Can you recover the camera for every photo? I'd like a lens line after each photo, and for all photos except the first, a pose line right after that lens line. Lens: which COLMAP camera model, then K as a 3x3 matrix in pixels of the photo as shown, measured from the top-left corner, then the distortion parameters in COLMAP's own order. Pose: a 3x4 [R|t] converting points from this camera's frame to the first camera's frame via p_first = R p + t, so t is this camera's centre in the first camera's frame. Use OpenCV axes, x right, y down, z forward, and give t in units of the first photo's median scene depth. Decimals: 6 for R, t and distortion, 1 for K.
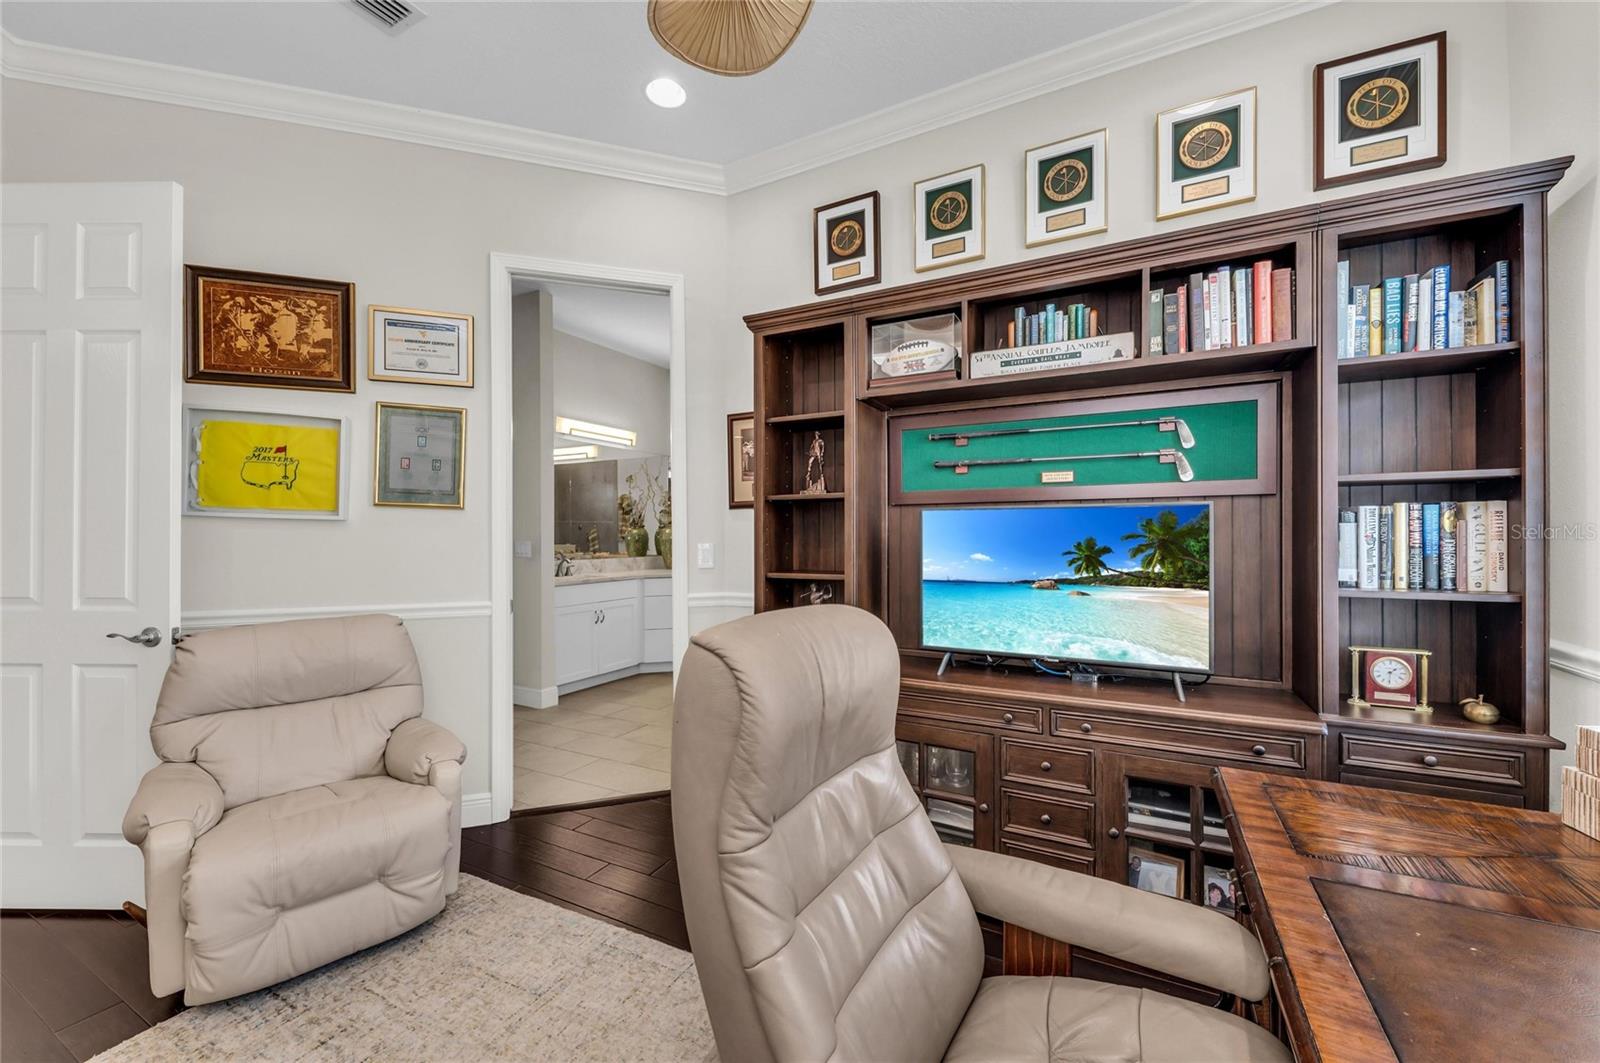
lens RADIAL K [[622.2, 0, 797.2], [0, 622.2, 537.3], [0, 0, 1]] dist [-0.001437, -0.000005]
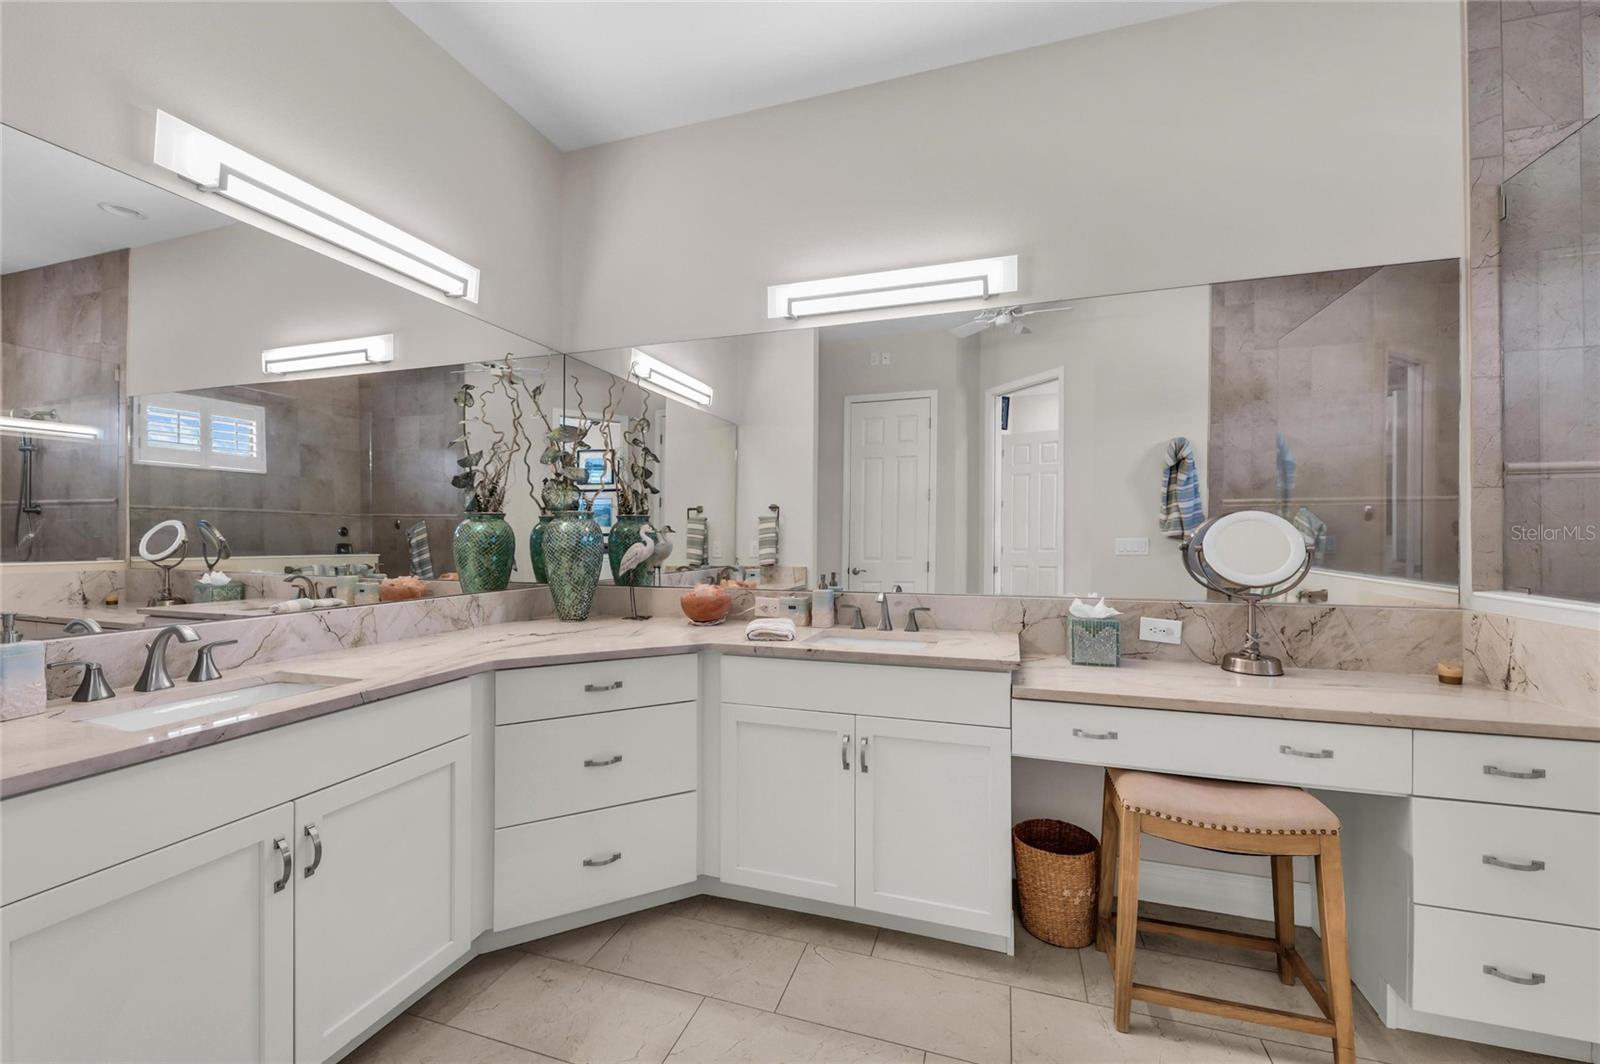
lens RADIAL K [[622.2, 0, 807.5], [0, 622.2, 536.9], [0, 0, 1]] dist [-0.001437, -0.000005]
pose [[0.981792, 0.000768, 0.189957, -0.125391], [-0.000163, 0.999995, -0.003204, -0.001948], [-0.189958, 0.003114, 0.981787, 0.553126]]
